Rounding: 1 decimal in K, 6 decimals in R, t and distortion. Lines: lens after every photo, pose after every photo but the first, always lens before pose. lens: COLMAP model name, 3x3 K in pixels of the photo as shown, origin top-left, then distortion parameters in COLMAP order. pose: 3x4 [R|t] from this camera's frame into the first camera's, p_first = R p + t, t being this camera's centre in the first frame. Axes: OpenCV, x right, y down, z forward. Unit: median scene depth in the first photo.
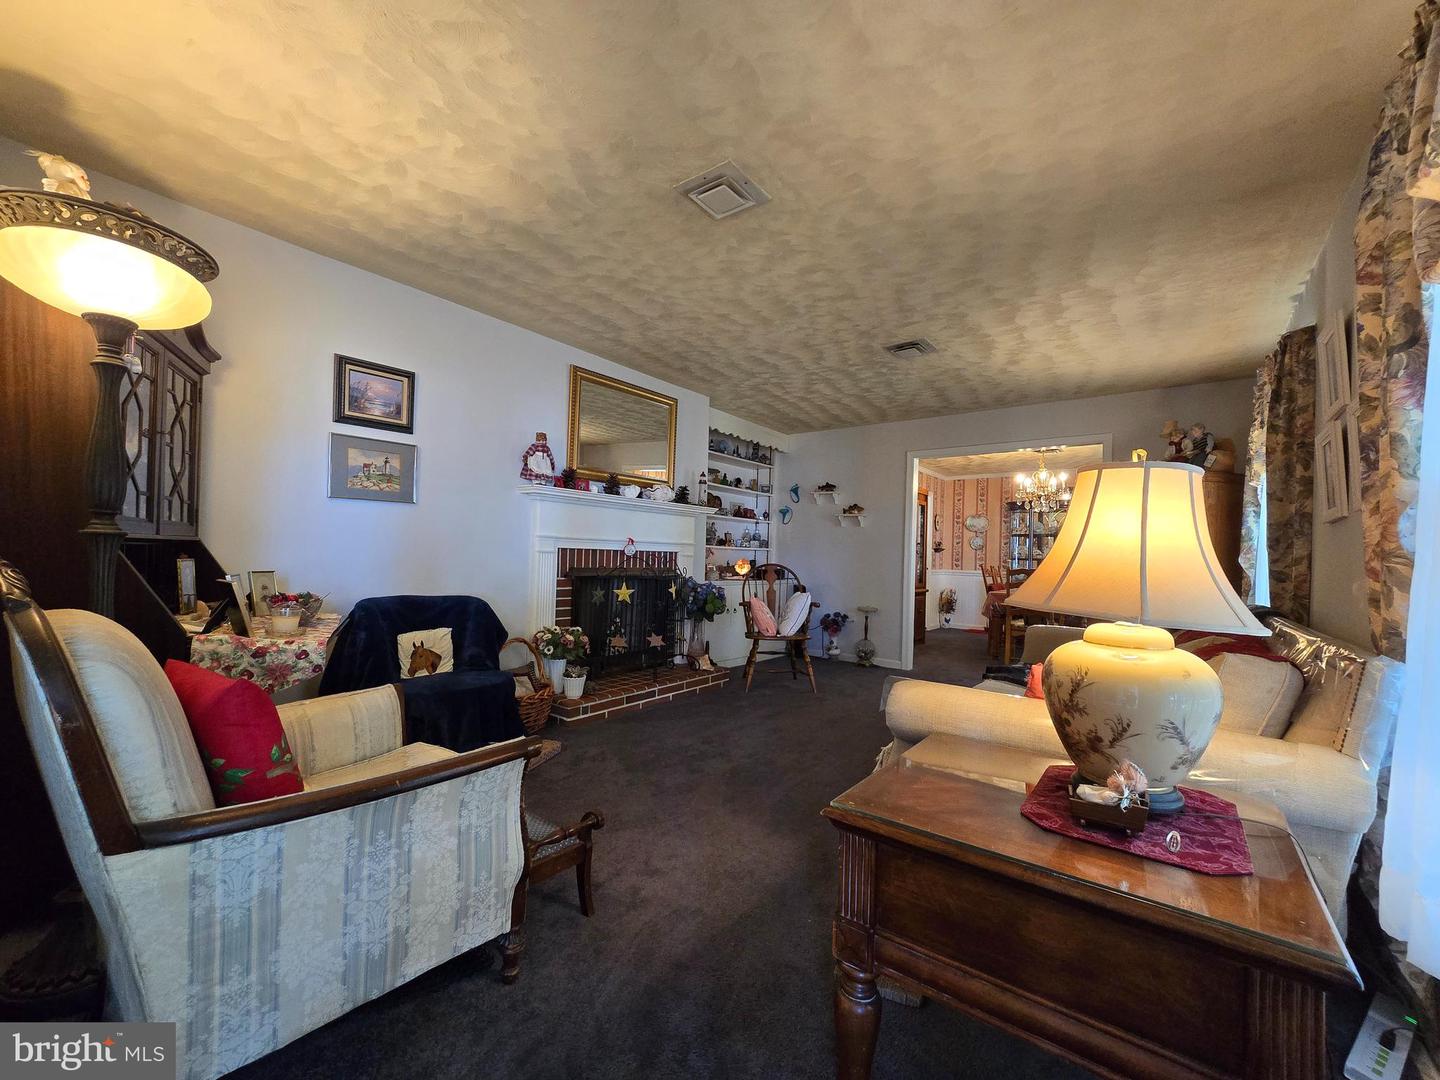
lens RADIAL K [[595.0, 0, 721.0], [0, 595.0, 549.9], [0, 0, 1]] dist [-0.001267, 0.000311]
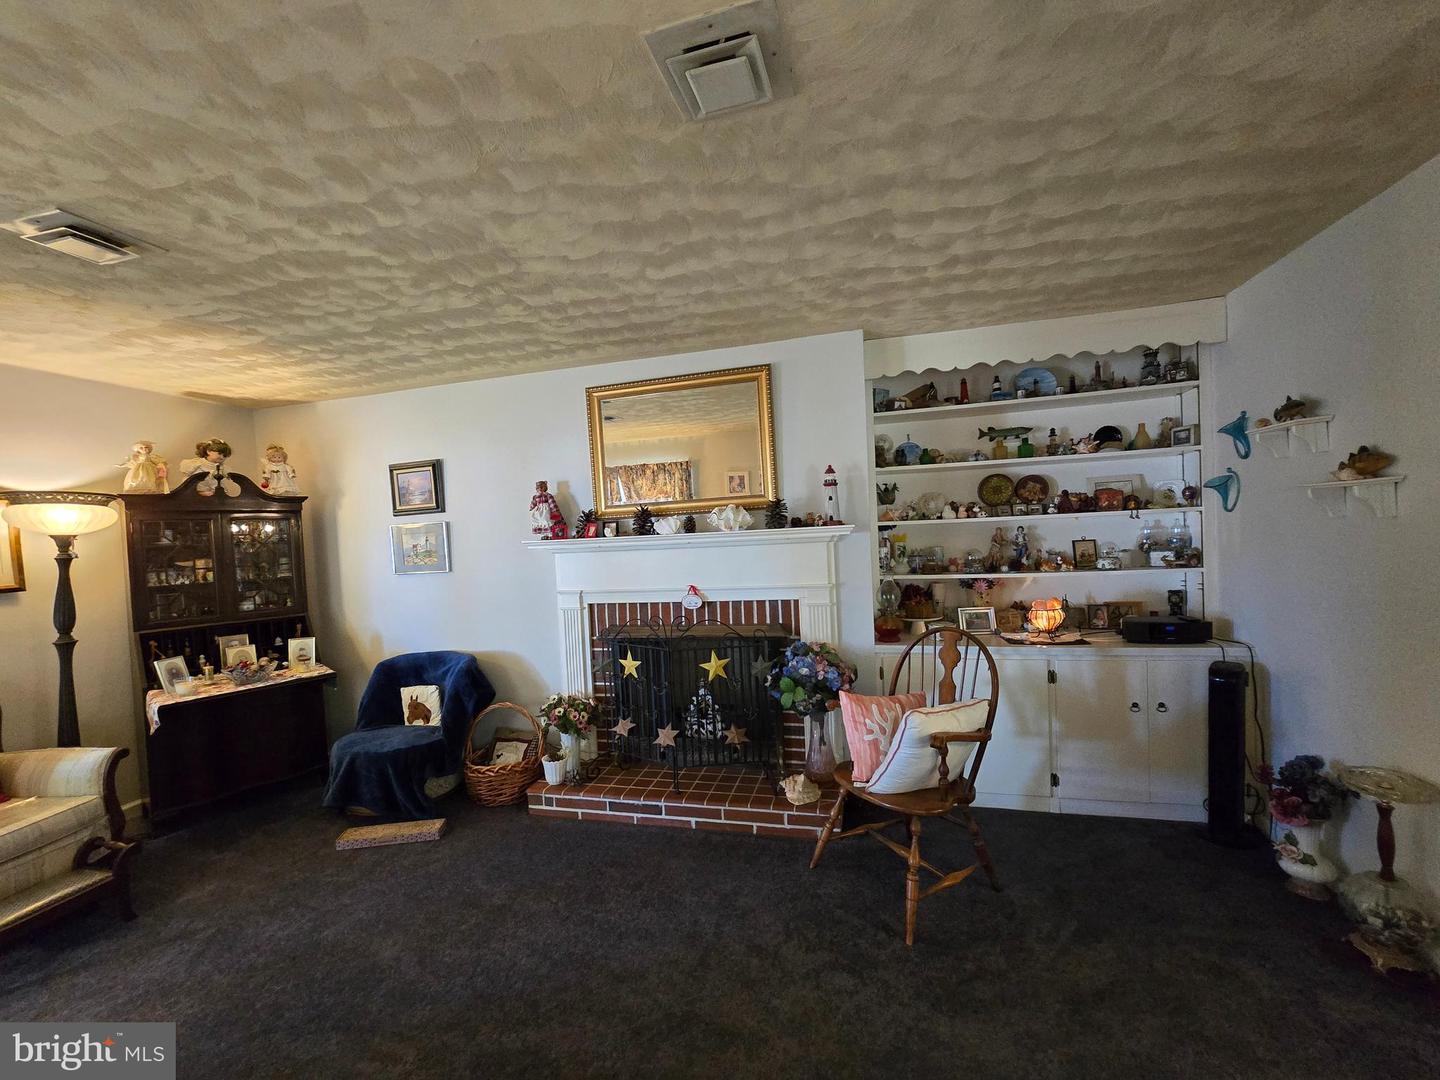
lens RADIAL K [[595.0, 0, 721.0], [0, 595.0, 549.9], [0, 0, 1]] dist [-0.001267, 0.000311]
pose [[0.380897, -0.025778, -0.924258, 0.595692], [0.066919, 0.997758, -0.000250, -0.067069], [0.922193, -0.061755, 0.381768, 0.826981]]
